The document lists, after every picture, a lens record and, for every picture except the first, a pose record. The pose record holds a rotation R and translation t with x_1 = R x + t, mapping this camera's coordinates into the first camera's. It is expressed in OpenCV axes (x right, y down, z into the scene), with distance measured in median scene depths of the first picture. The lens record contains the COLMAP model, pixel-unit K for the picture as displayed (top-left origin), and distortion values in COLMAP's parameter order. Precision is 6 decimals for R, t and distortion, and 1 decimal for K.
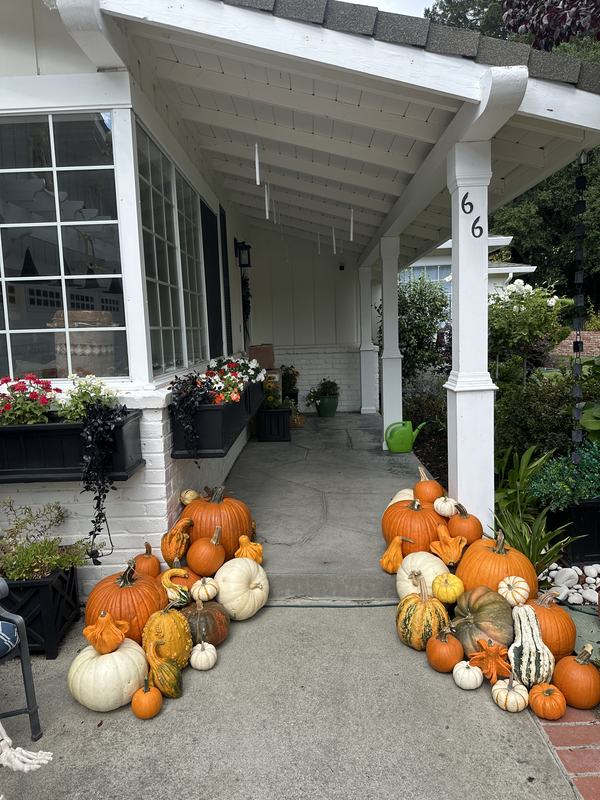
lens RADIAL K [[546.6, 0, 300.0], [0, 546.6, 400.0], [0, 0, 1]] dist [0.073567, -0.102772]
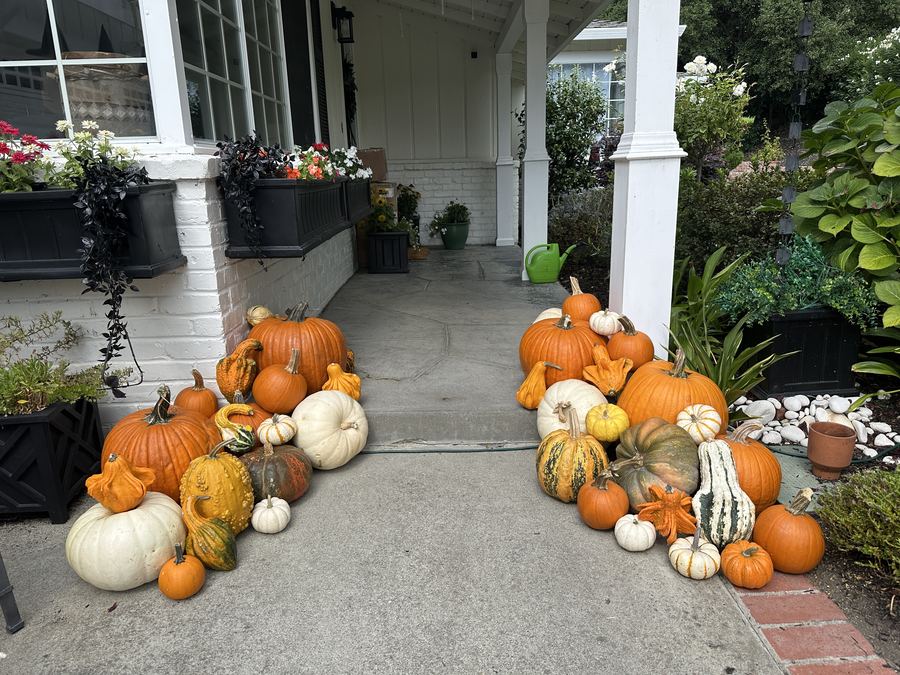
lens RADIAL K [[614.9, 0, 450.9], [0, 614.9, 340.5], [0, 0, 1]] dist [0.073567, -0.102772]
pose [[0.999353, -0.006921, 0.035308, 0.027936], [0.001849, 0.989908, 0.141700, 0.105941], [-0.035932, -0.141543, 0.989280, 0.191314]]
